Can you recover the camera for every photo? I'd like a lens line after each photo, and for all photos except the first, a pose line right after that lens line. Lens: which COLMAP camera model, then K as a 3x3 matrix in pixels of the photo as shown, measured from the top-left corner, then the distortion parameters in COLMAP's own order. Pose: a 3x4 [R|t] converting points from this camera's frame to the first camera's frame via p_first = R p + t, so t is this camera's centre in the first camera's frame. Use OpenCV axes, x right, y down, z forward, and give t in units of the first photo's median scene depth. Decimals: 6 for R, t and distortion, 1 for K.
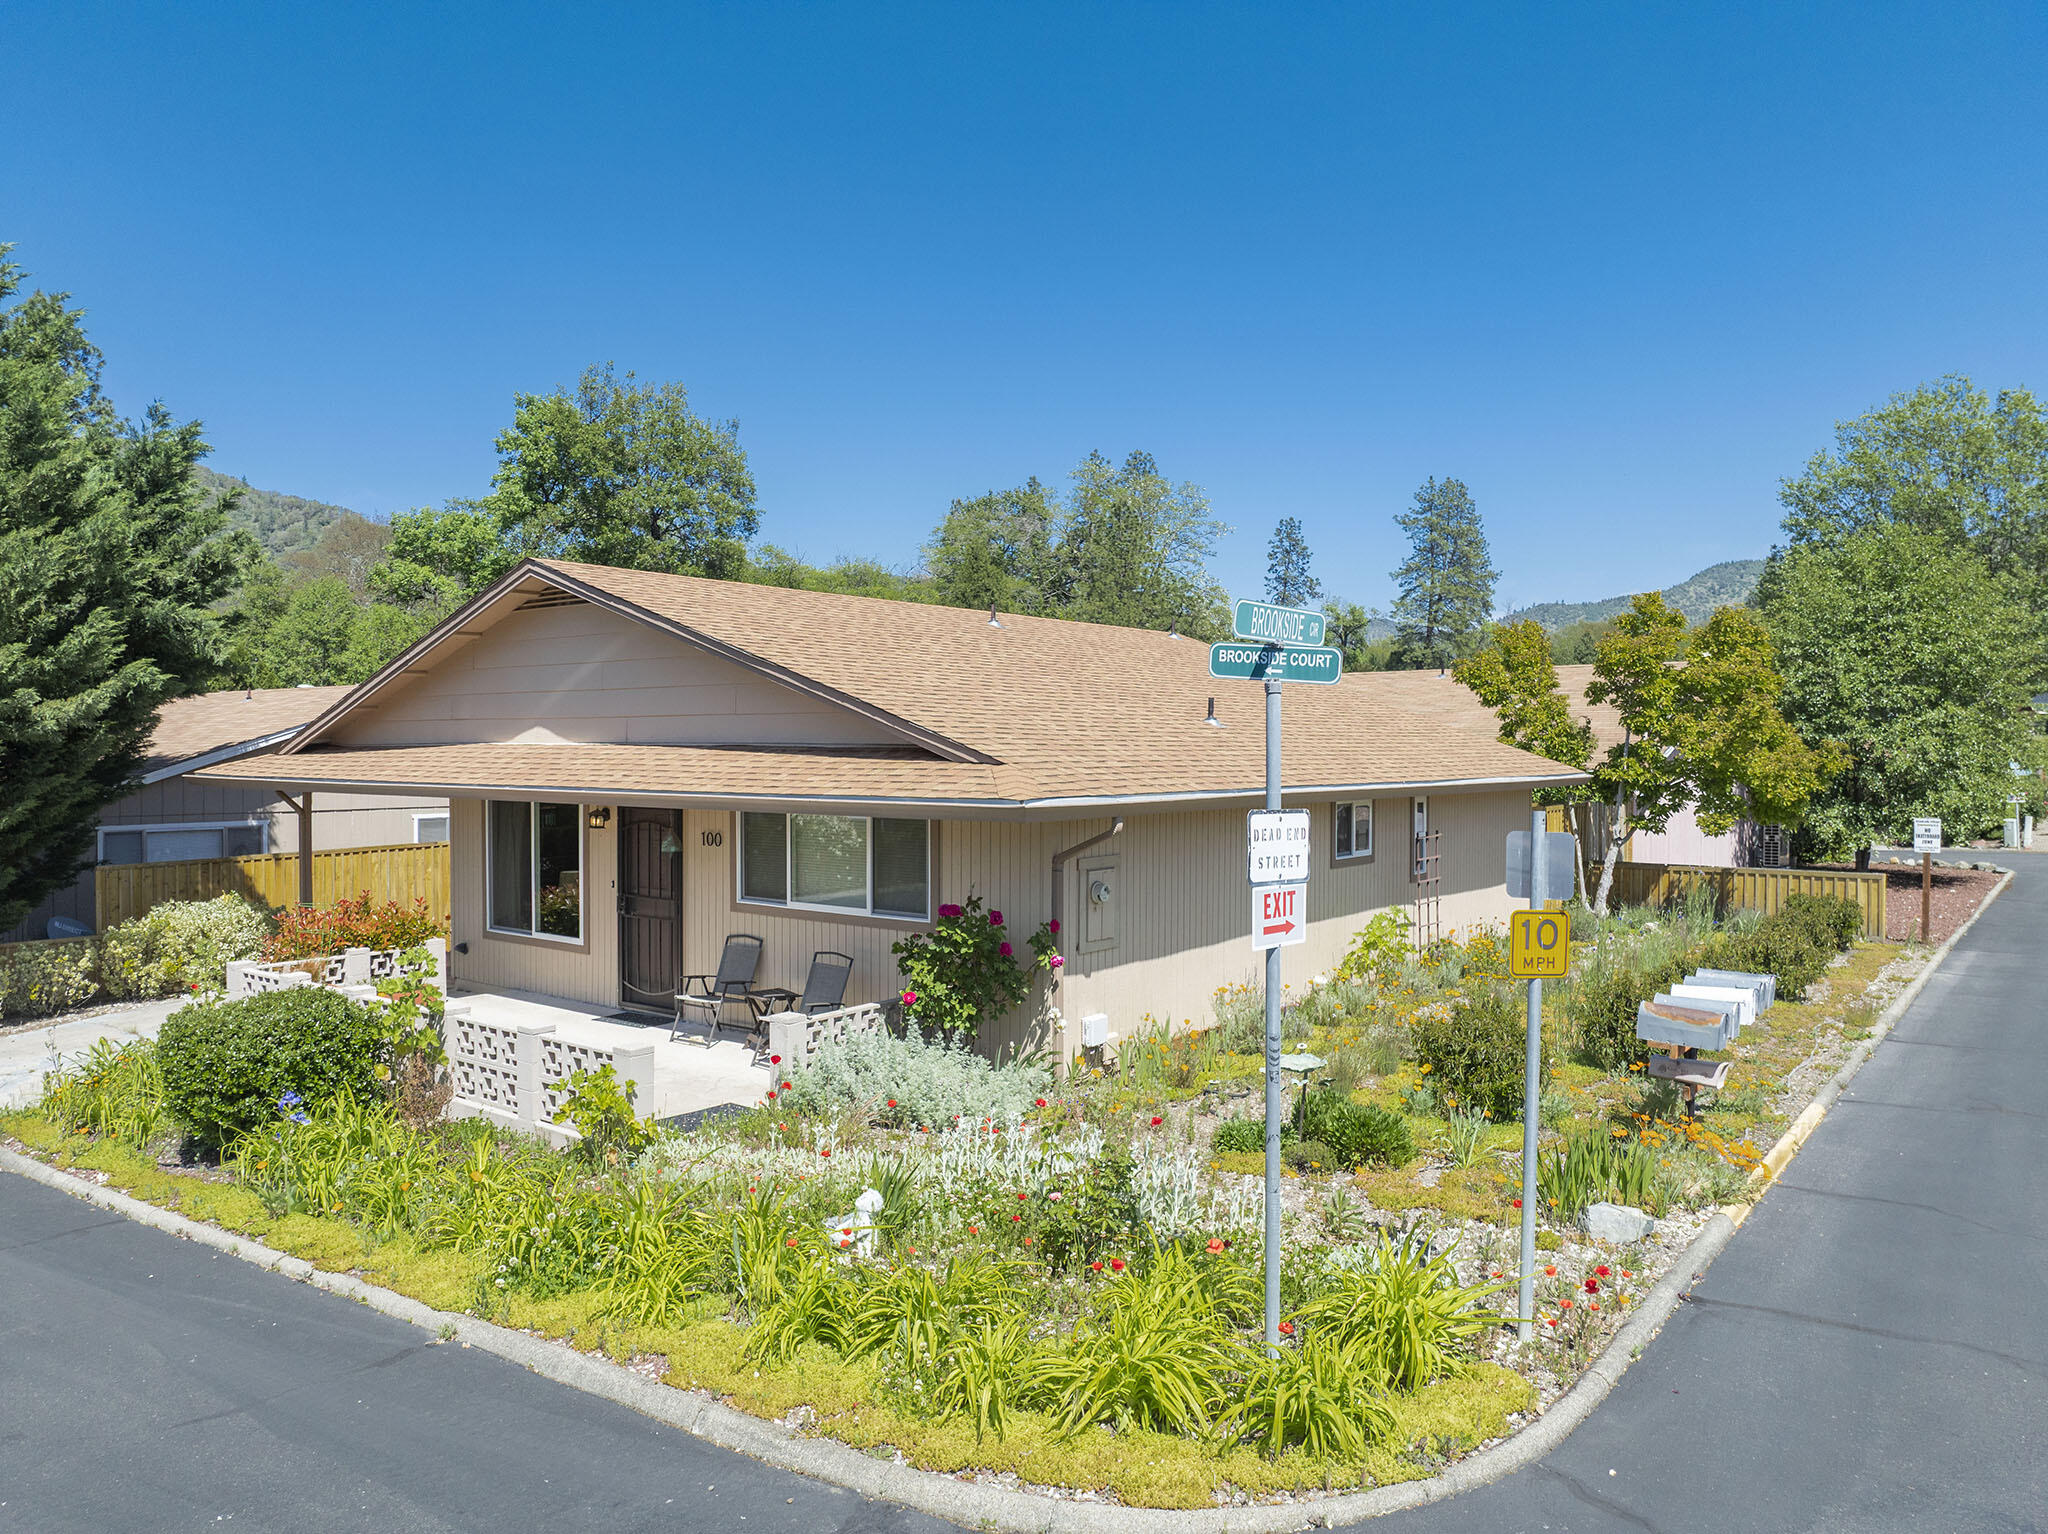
lens RADIAL K [[1439.0, 0, 1024.0], [0, 1439.0, 767.0], [0, 0, 1]] dist [-0.043442, 0.002844]
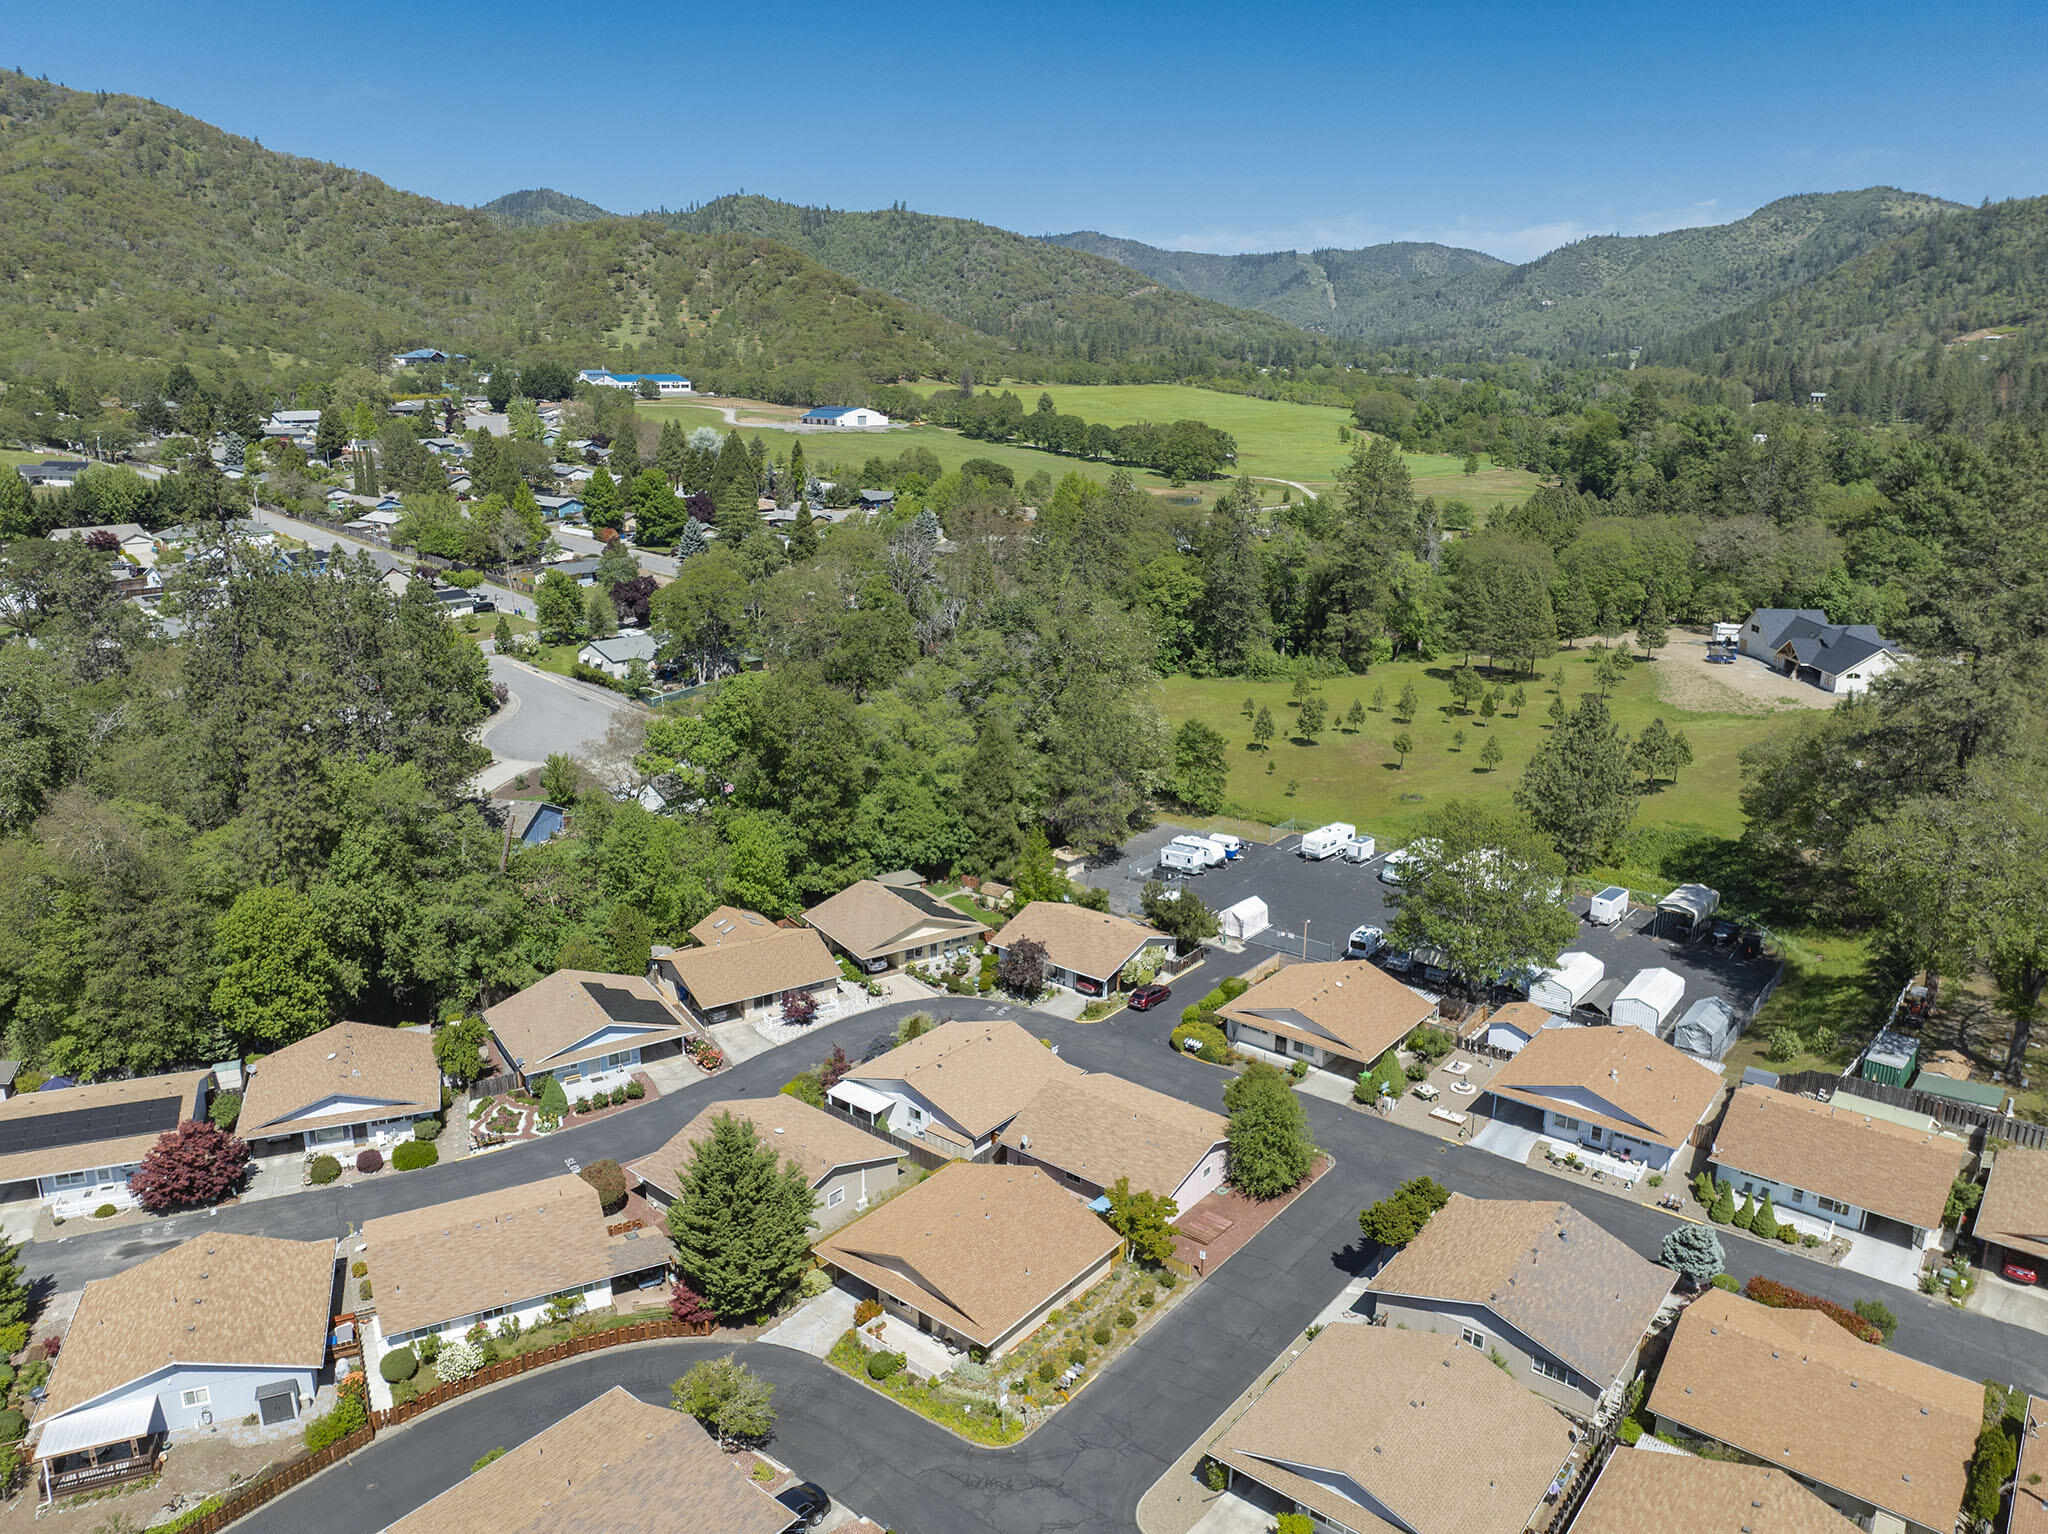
lens RADIAL K [[1404.7, 0, 1024.0], [0, 1404.7, 767.0], [0, 0, 1]] dist [-0.068023, 0.045202]
pose [[0.999788, 0.012045, -0.016677, 0.165956], [-0.007728, 0.971198, 0.238149, -2.732791], [0.019065, -0.237969, 0.971086, -3.161851]]
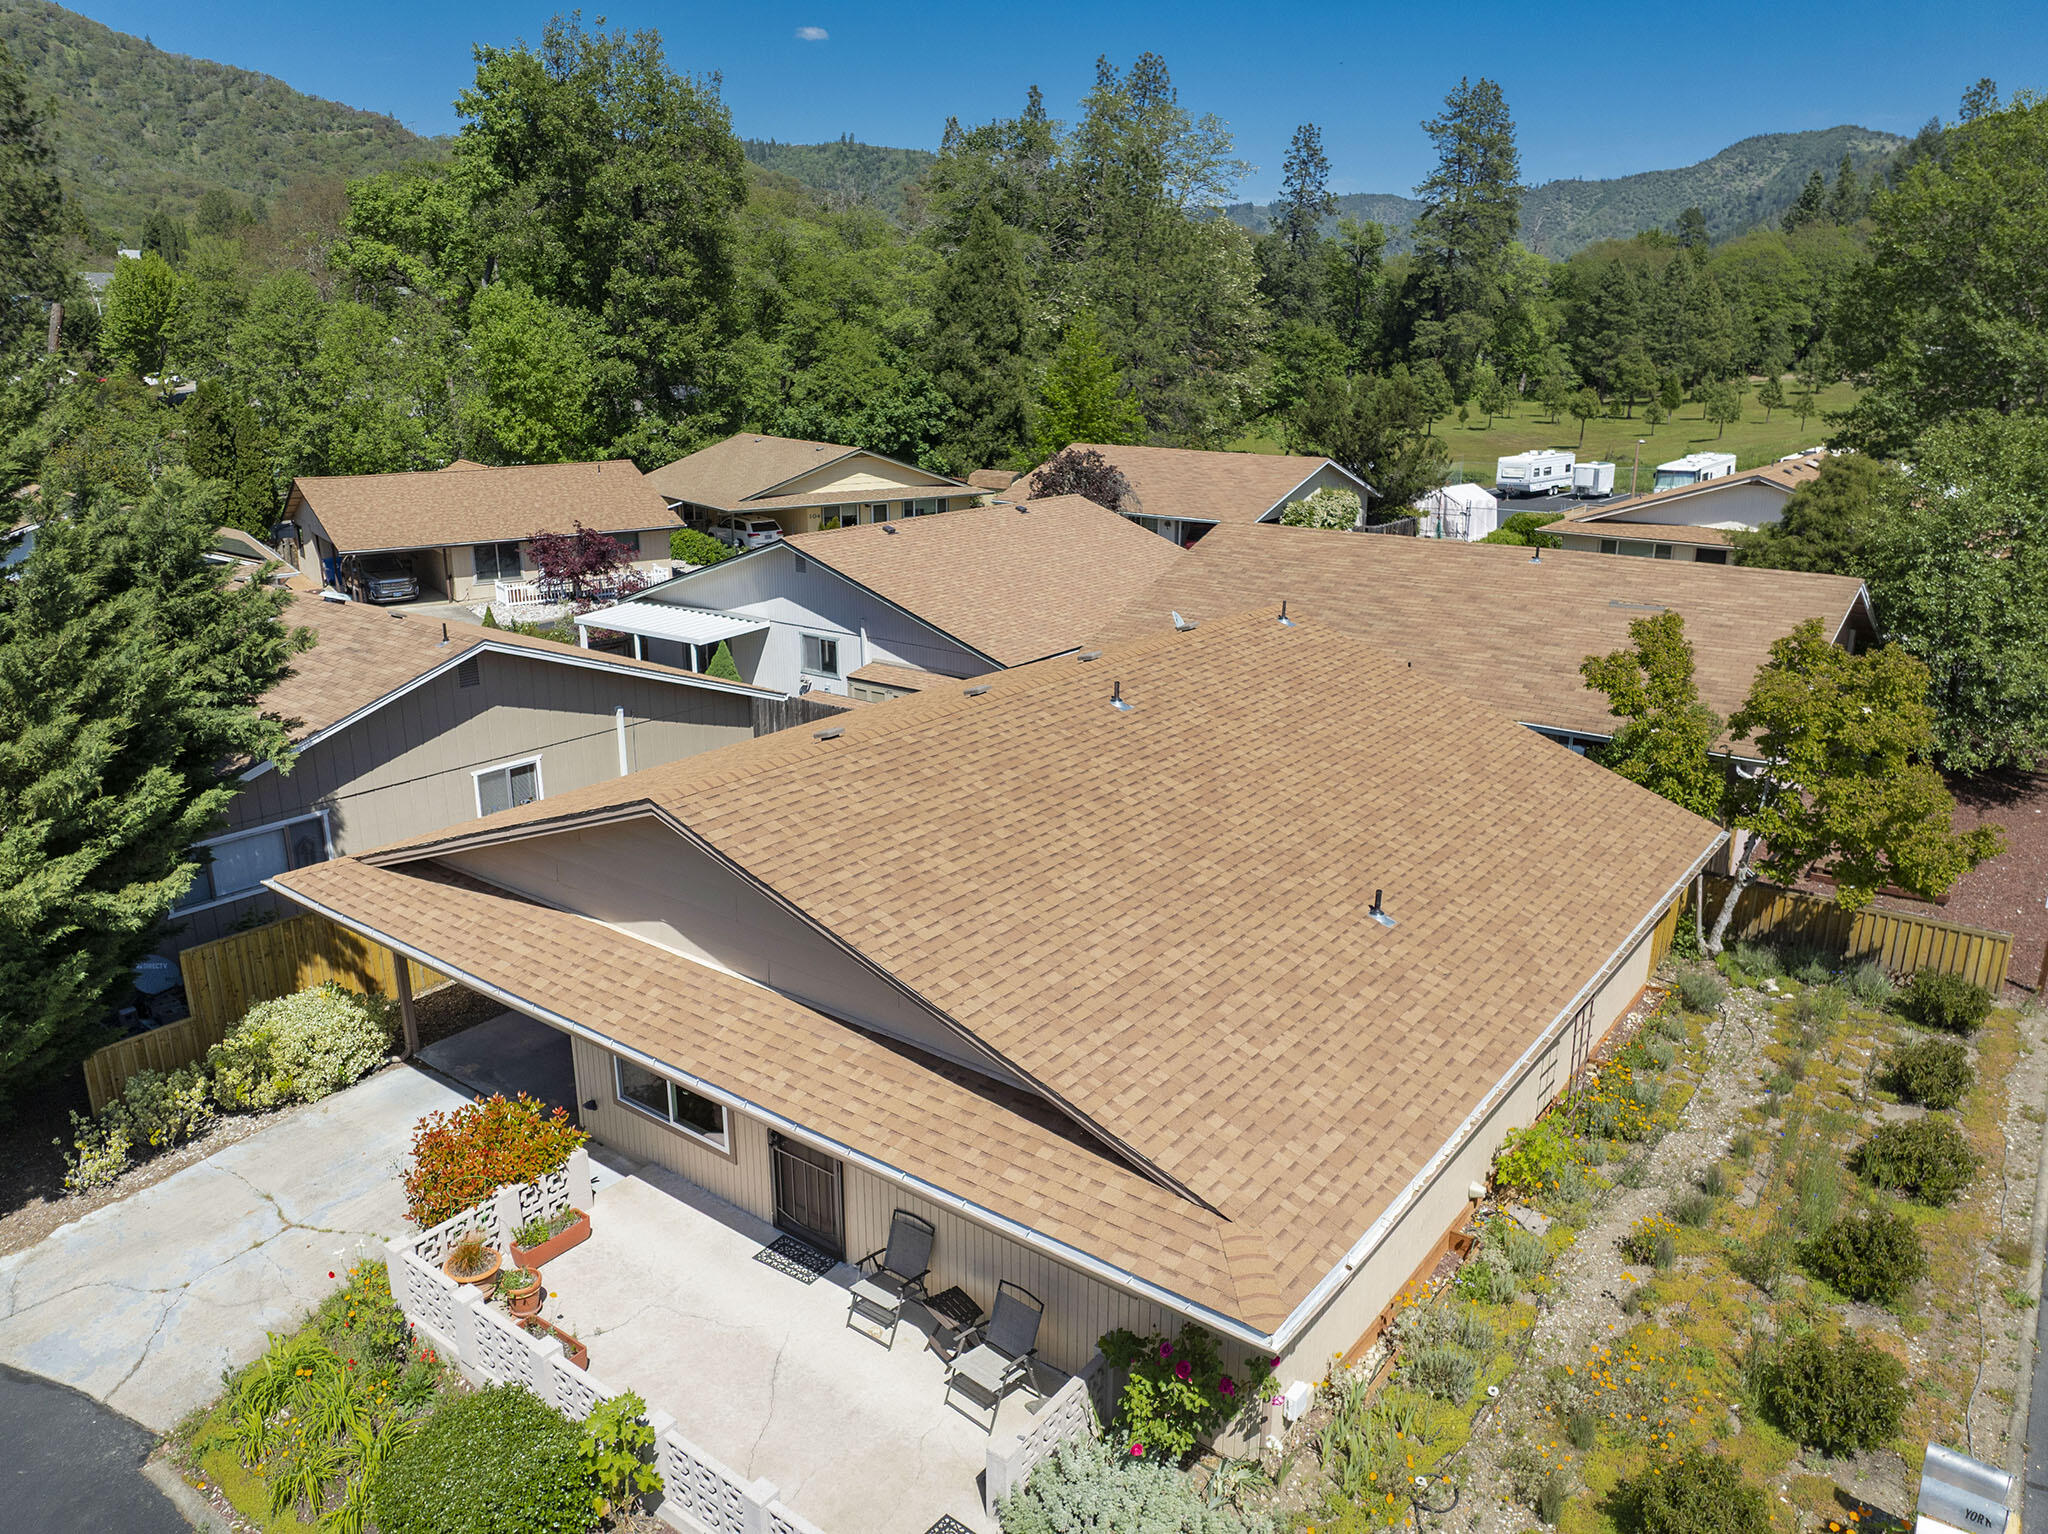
lens RADIAL K [[1449.9, 0, 1024.0], [0, 1449.9, 767.0], [0, 0, 1]] dist [-0.078562, 0.058929]
pose [[0.999948, -0.000739, 0.010174, -0.099093], [-0.002052, 0.962399, 0.271631, -0.338866], [-0.009993, -0.271637, 0.962348, 0.107093]]
